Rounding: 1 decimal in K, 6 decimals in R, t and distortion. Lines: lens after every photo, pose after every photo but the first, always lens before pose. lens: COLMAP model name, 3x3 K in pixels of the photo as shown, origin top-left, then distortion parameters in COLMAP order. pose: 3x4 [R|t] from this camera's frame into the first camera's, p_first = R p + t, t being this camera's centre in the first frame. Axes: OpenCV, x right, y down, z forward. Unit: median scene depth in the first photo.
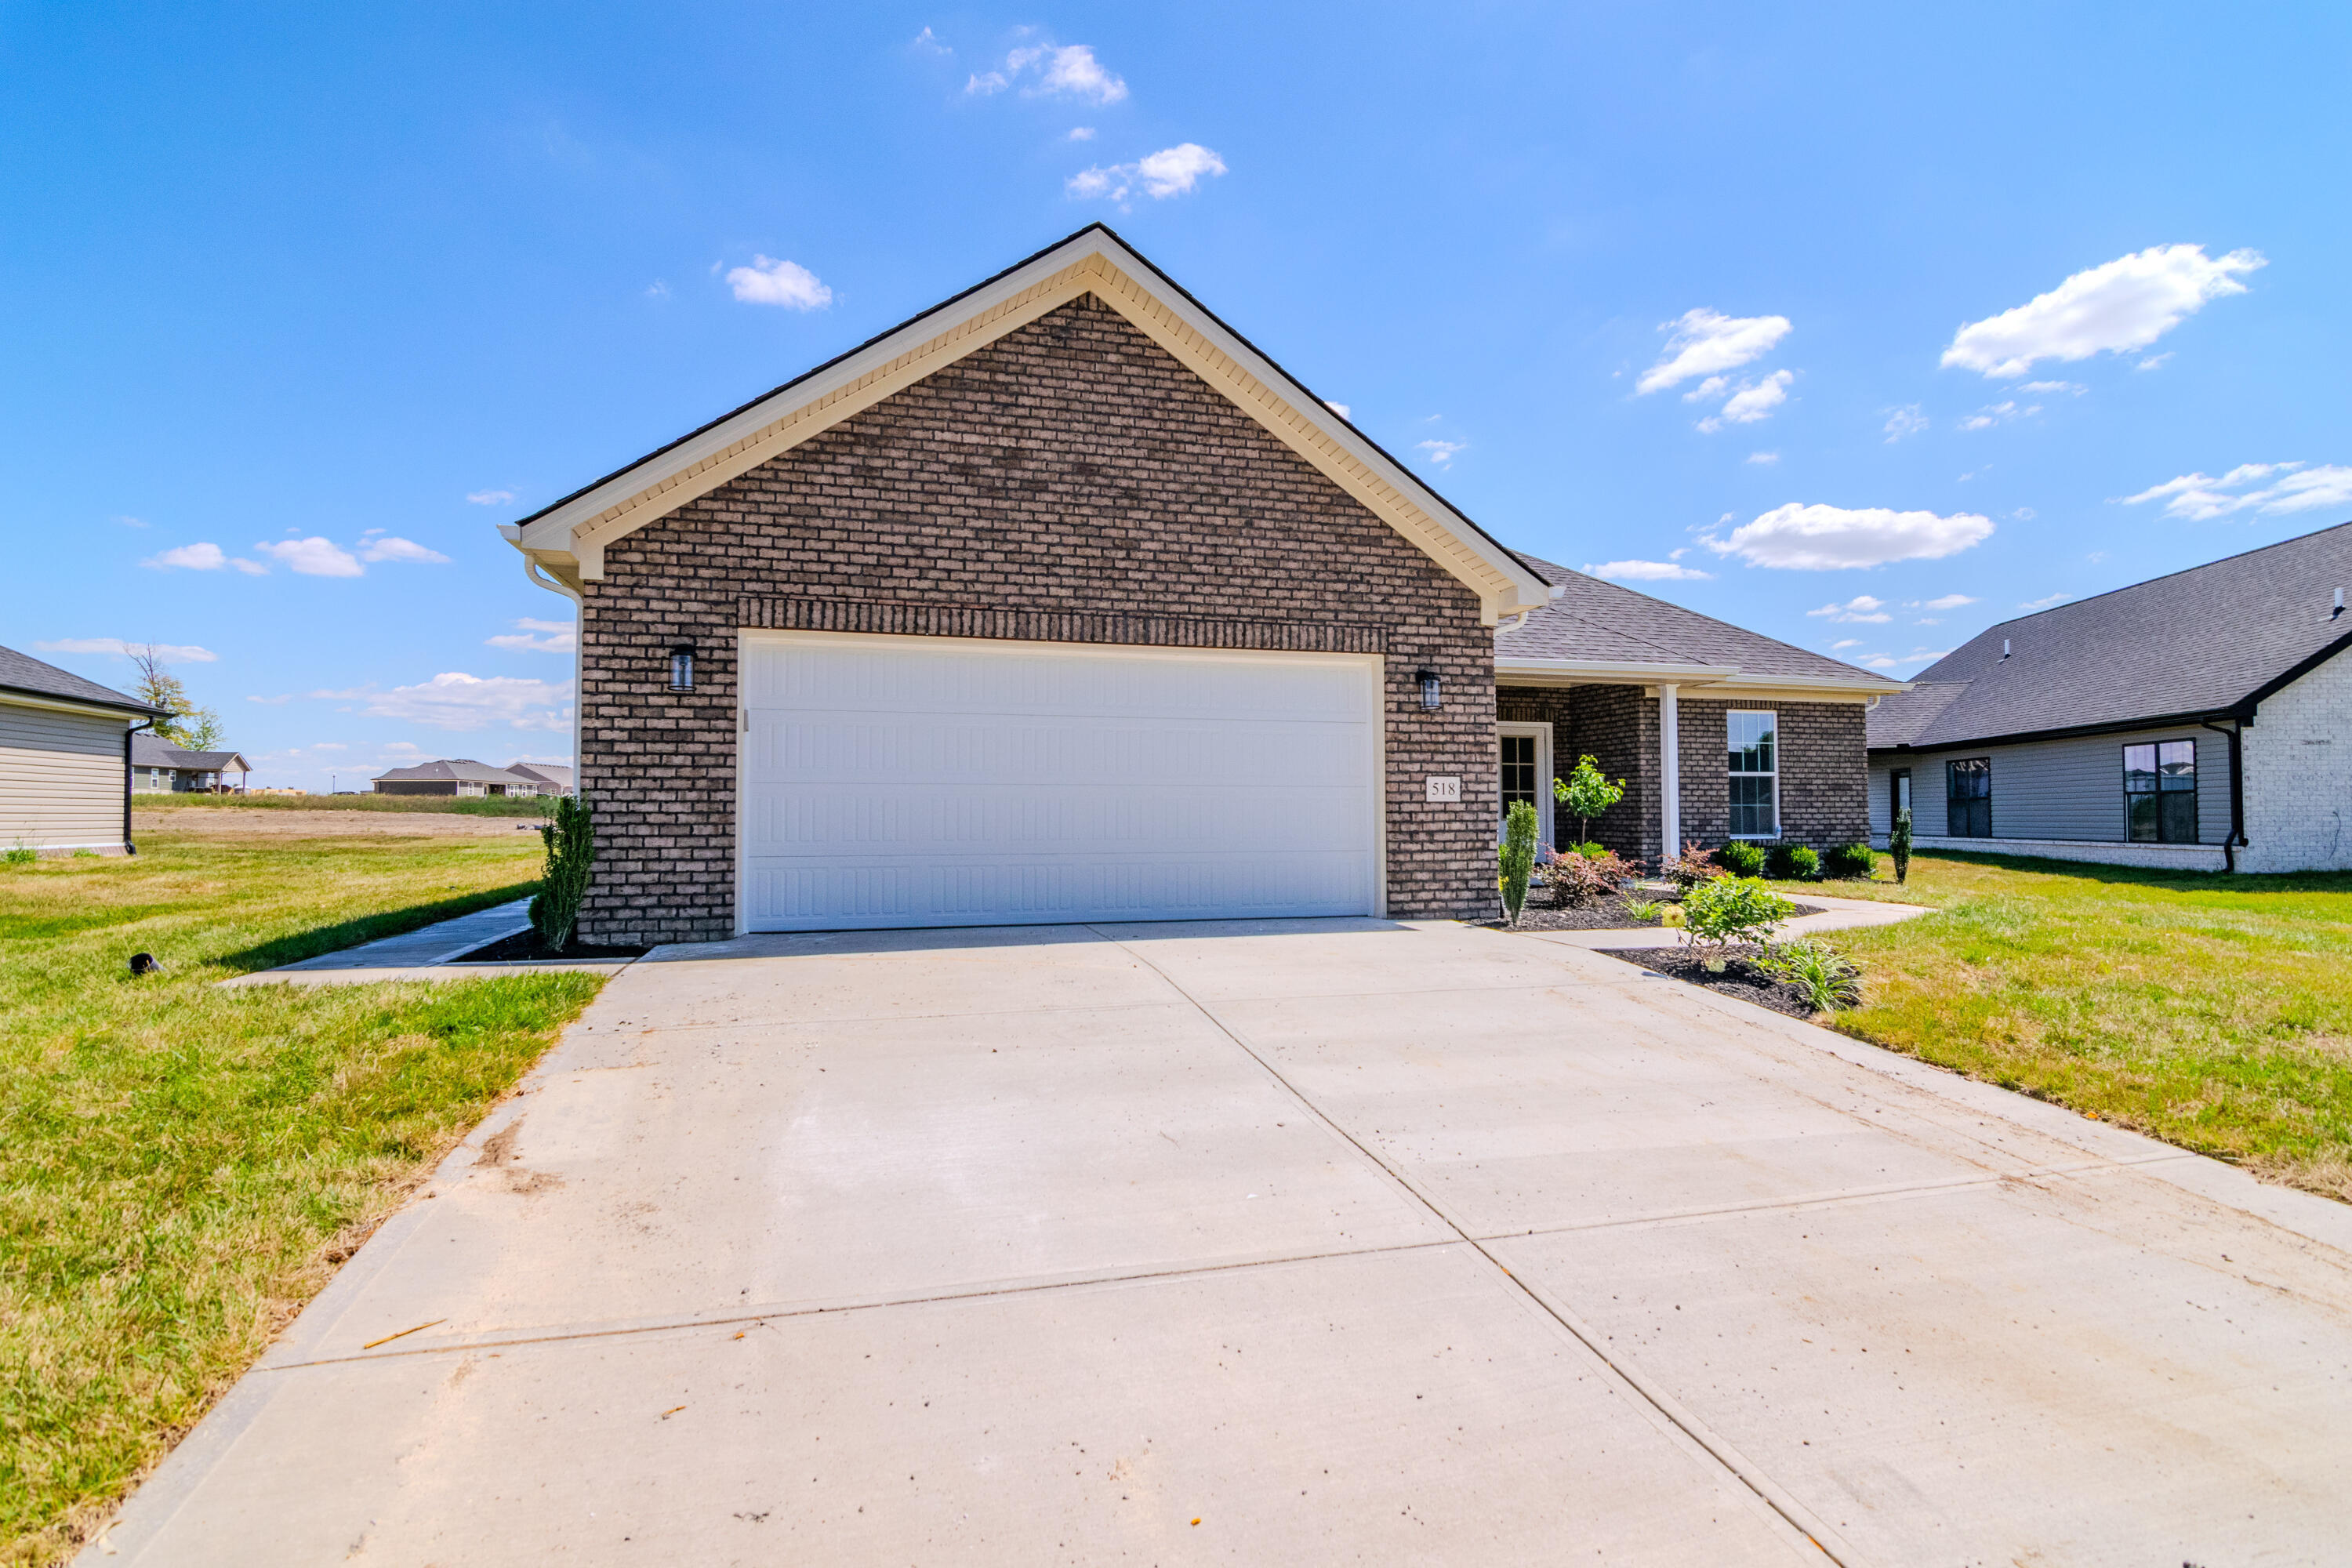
lens RADIAL K [[1175.6, 0, 1136.7], [0, 1175.6, 743.6], [0, 0, 1]] dist [-0.013035, -0.000071]
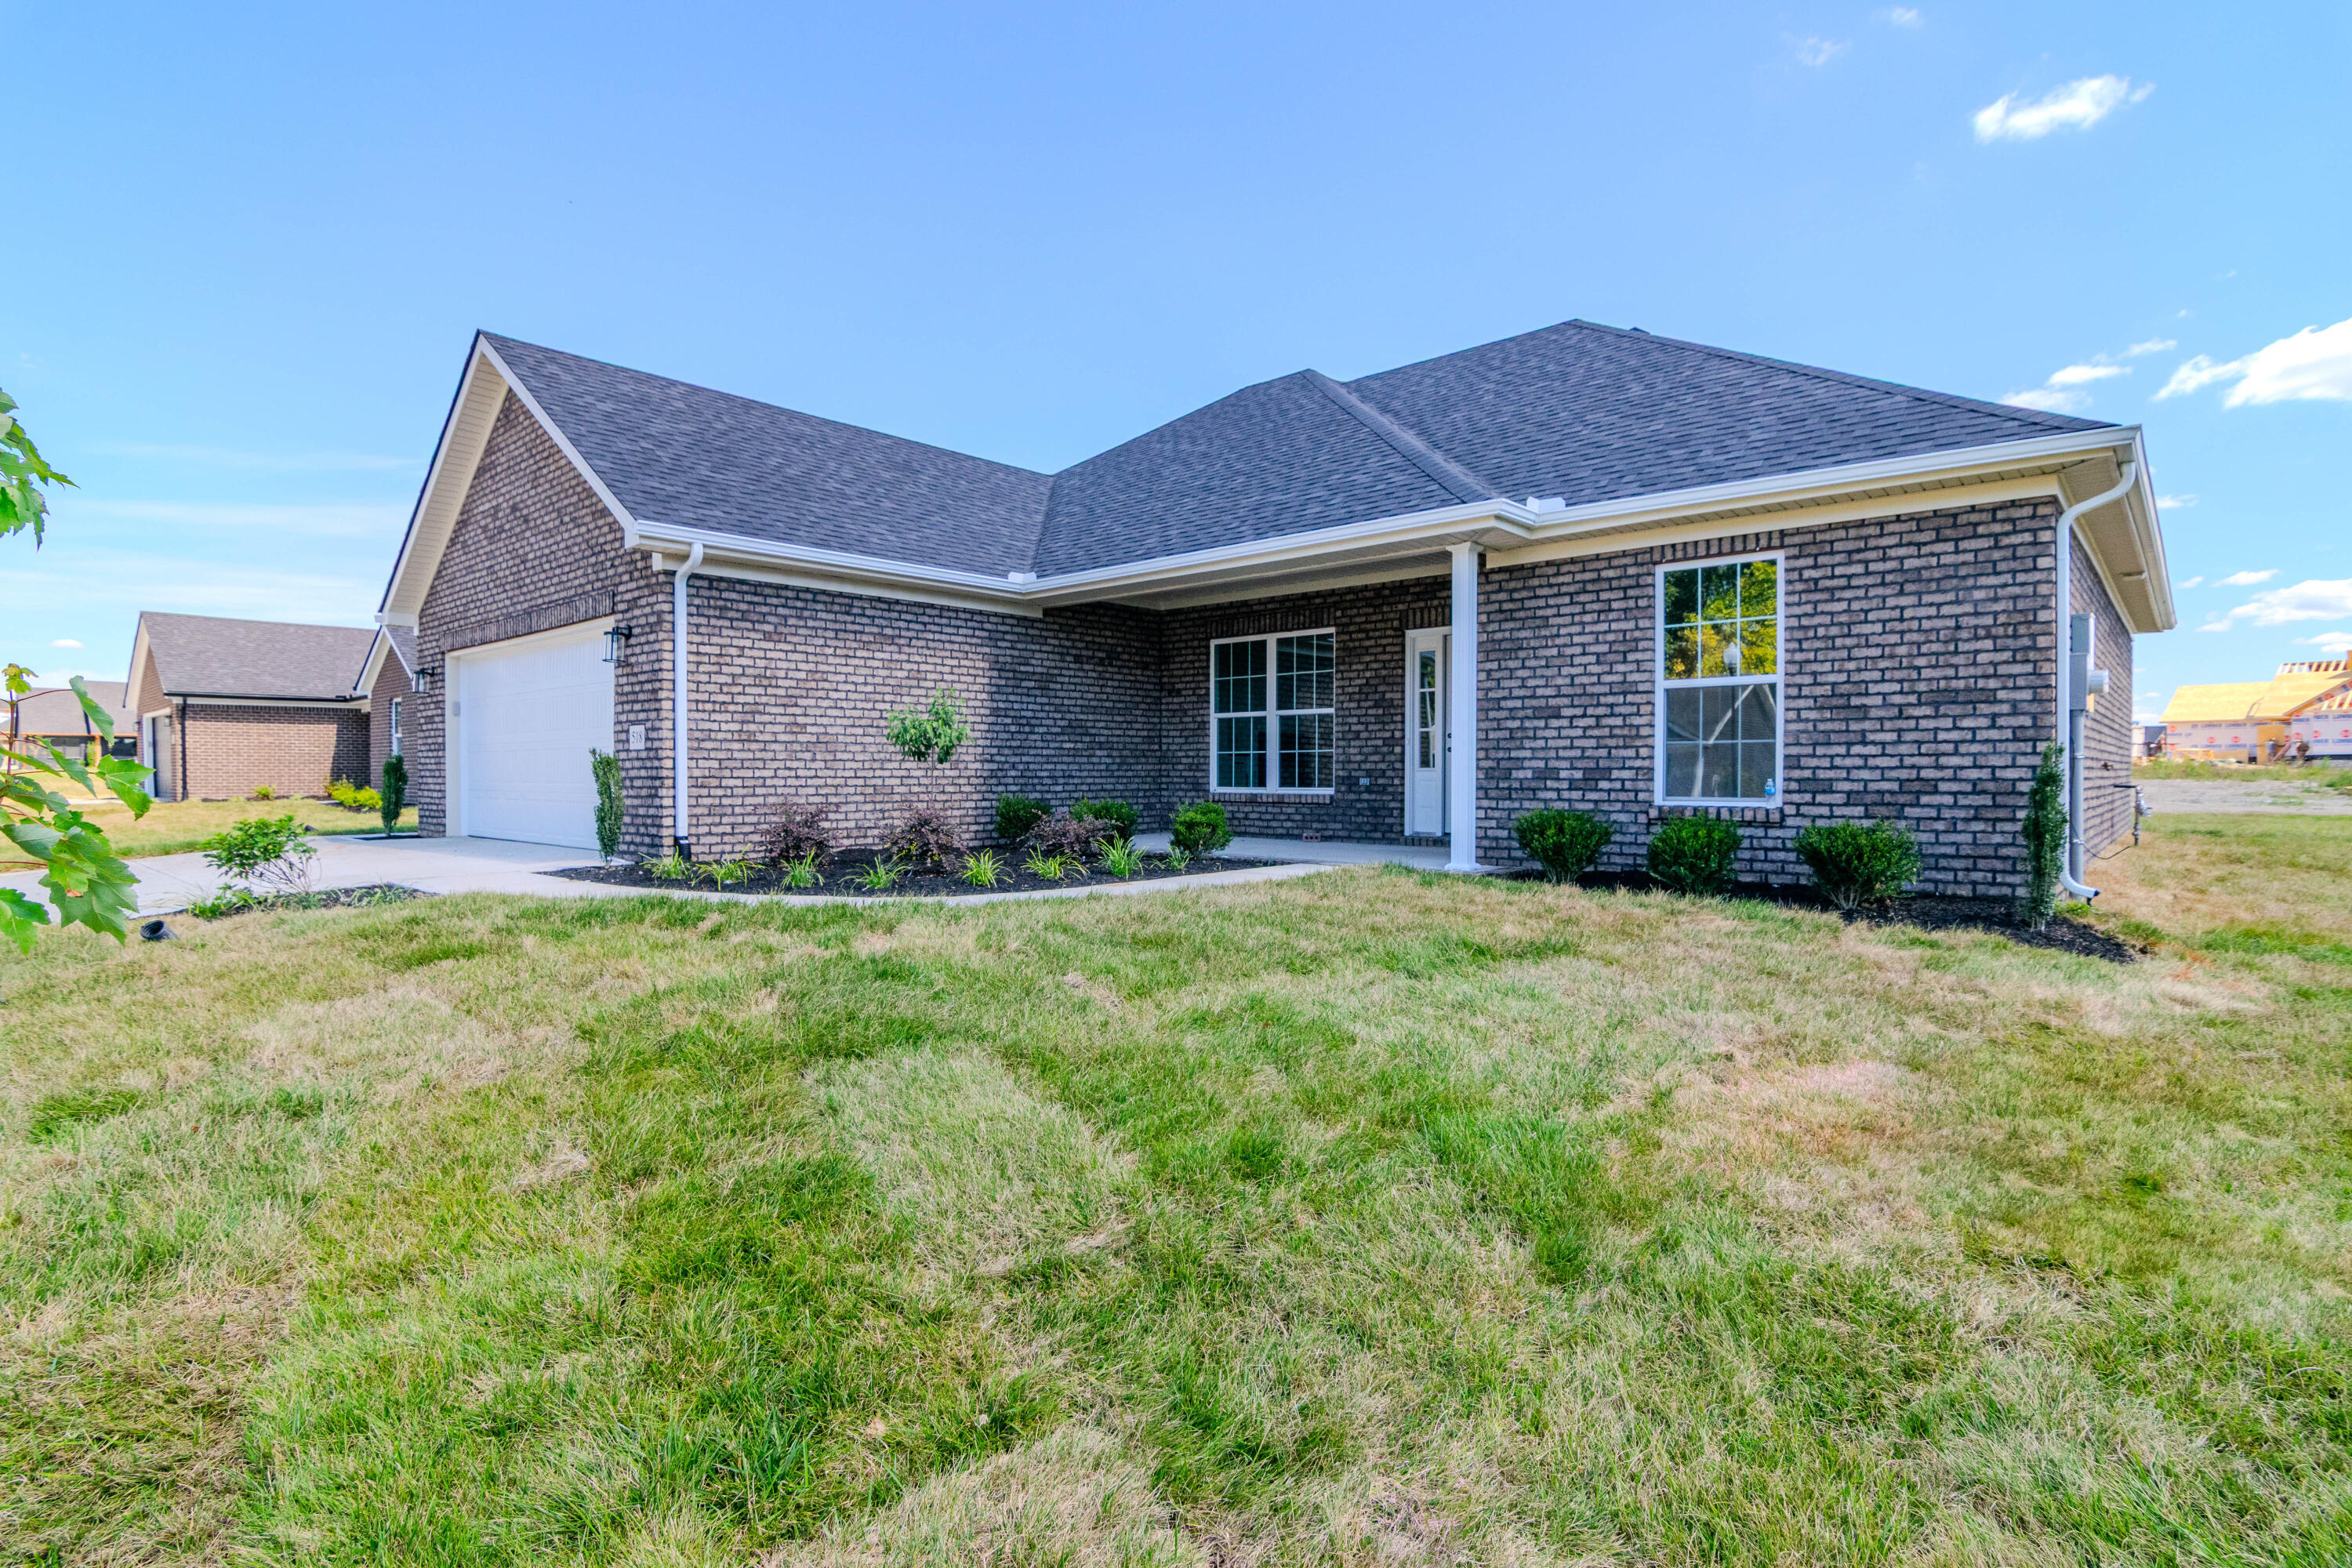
lens RADIAL K [[1175.6, 0, 1130.7], [0, 1175.6, 744.5], [0, 0, 1]] dist [-0.013035, -0.000071]
pose [[0.518554, -0.021716, -0.854769, 1.434203], [0.051144, 0.998675, 0.005654, 0.064353], [0.853514, -0.046648, 0.518977, 0.873246]]
